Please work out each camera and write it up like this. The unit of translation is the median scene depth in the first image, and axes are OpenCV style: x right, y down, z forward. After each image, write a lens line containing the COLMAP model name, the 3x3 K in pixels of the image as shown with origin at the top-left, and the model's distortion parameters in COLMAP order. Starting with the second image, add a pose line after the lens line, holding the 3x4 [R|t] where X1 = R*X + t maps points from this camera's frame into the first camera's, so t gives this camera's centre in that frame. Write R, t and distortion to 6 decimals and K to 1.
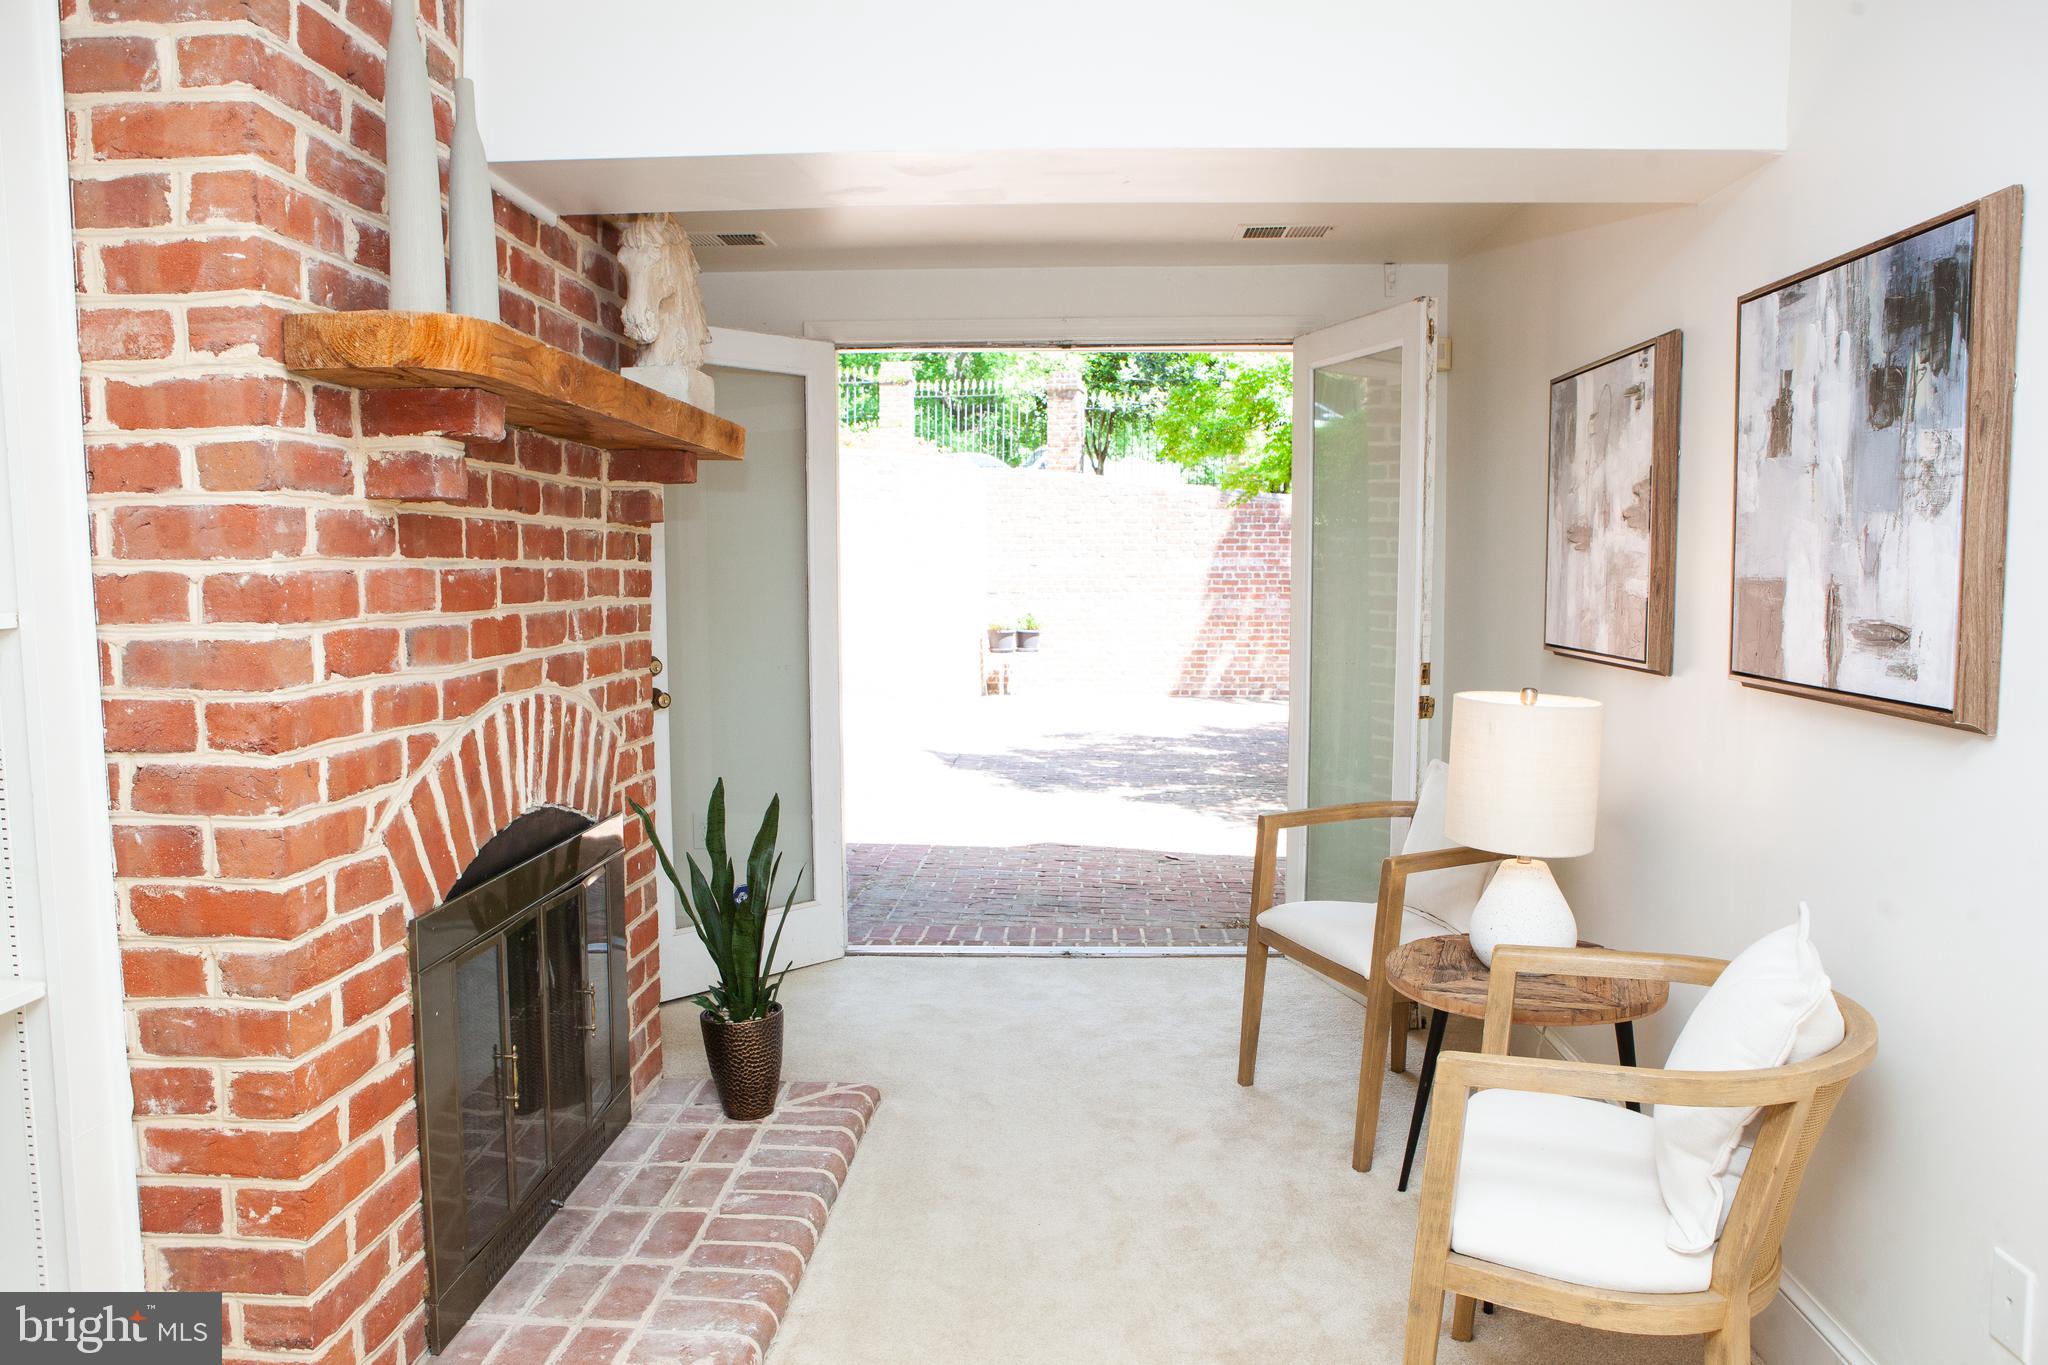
lens RADIAL K [[1421.9, 0, 1040.5], [0, 1421.9, 684.0], [0, 0, 1]] dist [-0.113015, 0.079483]
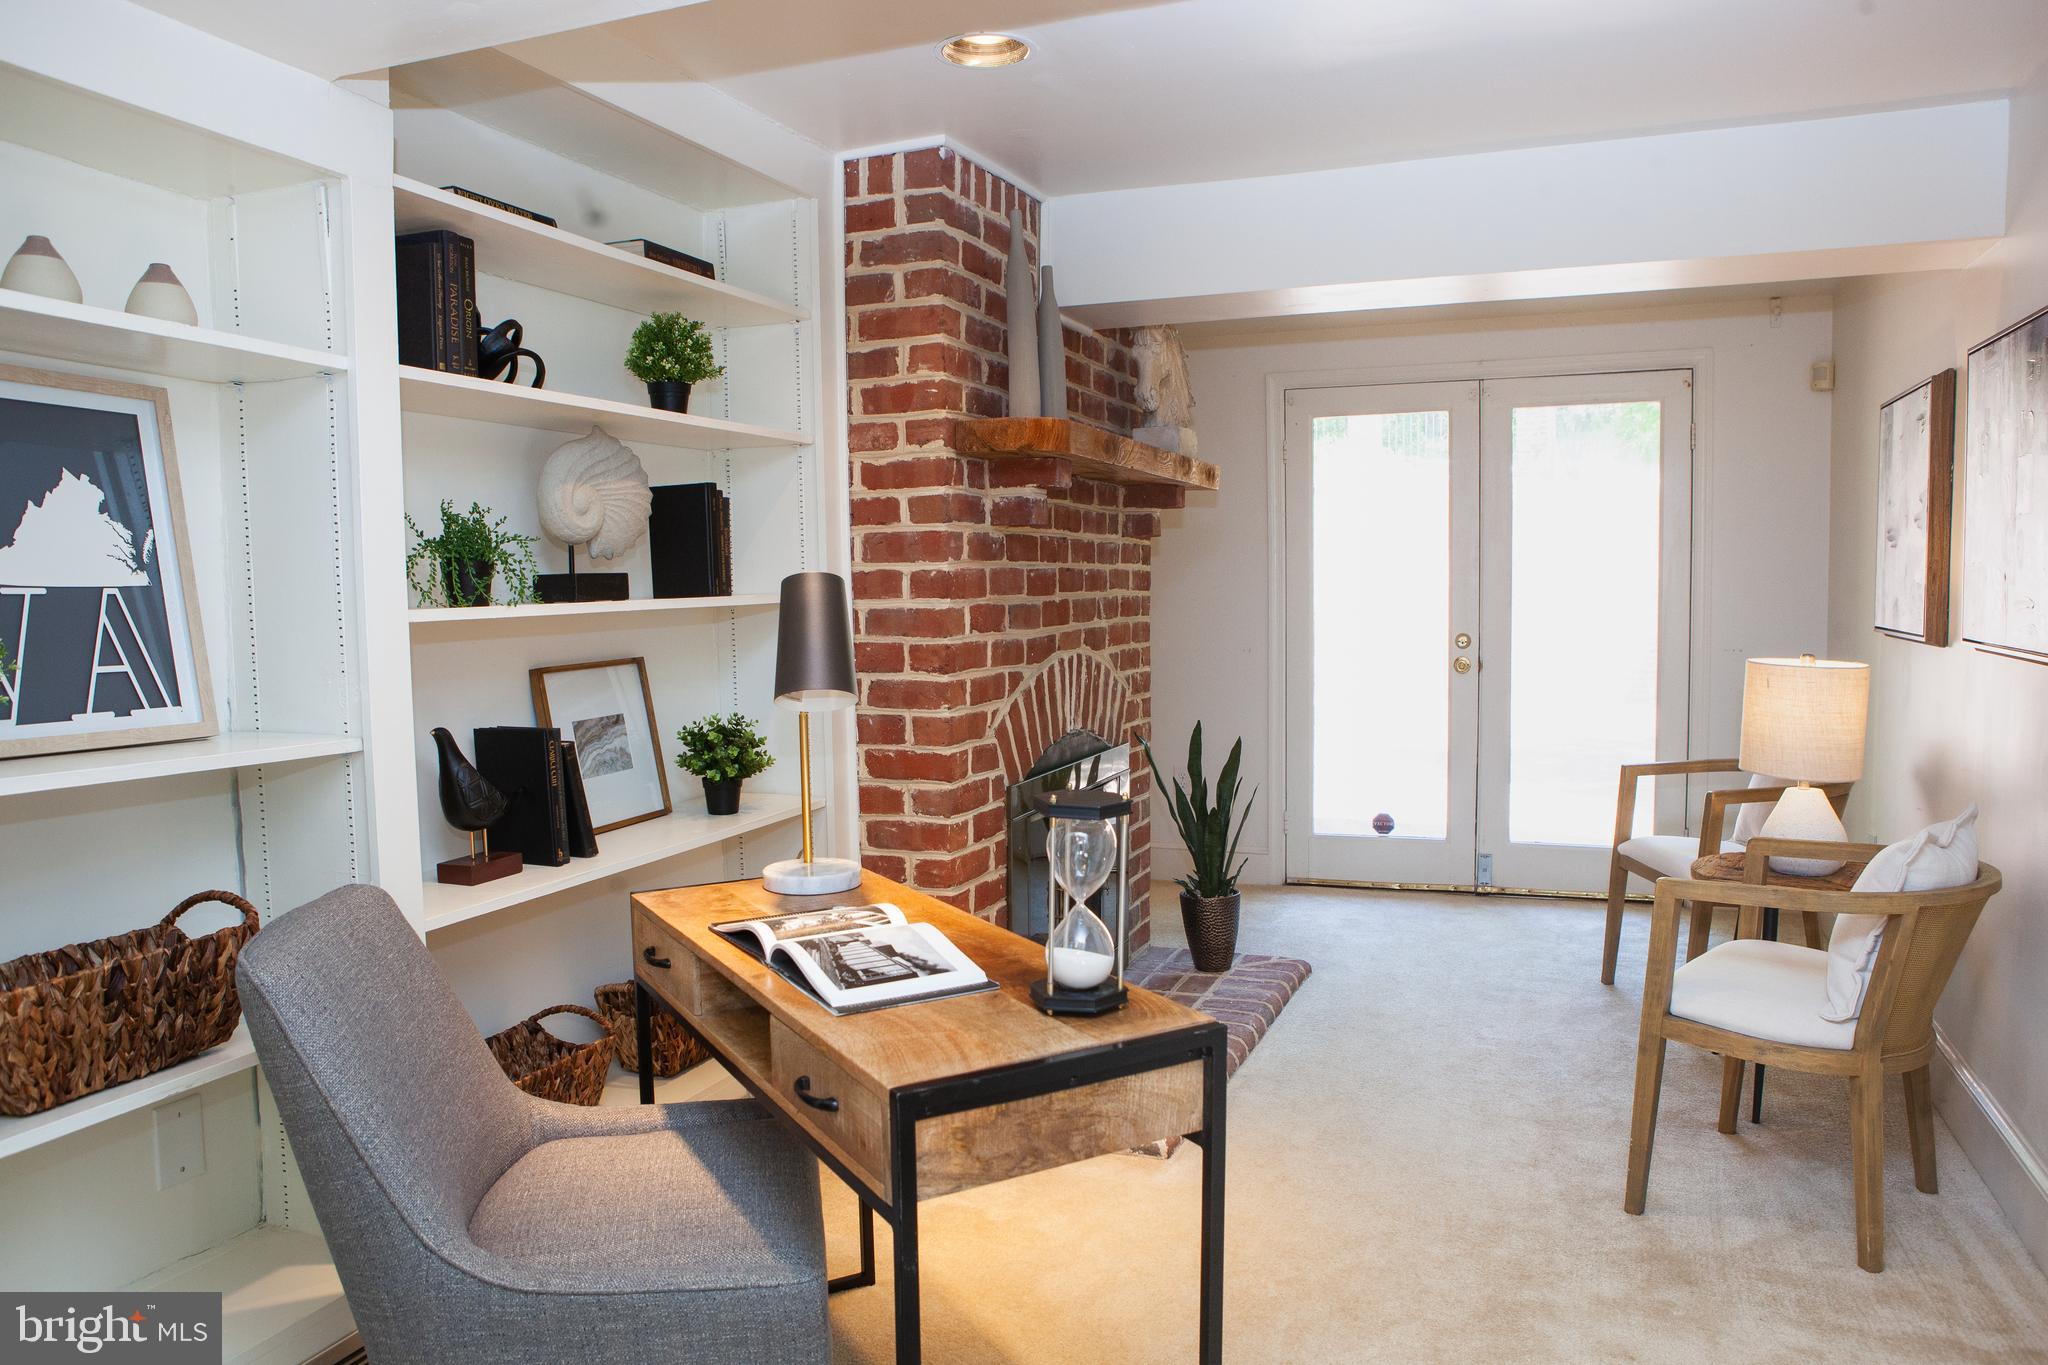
lens RADIAL K [[1421.9, 0, 1040.5], [0, 1421.9, 684.0], [0, 0, 1]] dist [-0.113015, 0.079483]
pose [[0.946278, 0.013454, -0.323074, 0.122336], [-0.015321, 0.999877, -0.003235, 0.061406], [0.322990, 0.008011, 0.946368, -0.593271]]
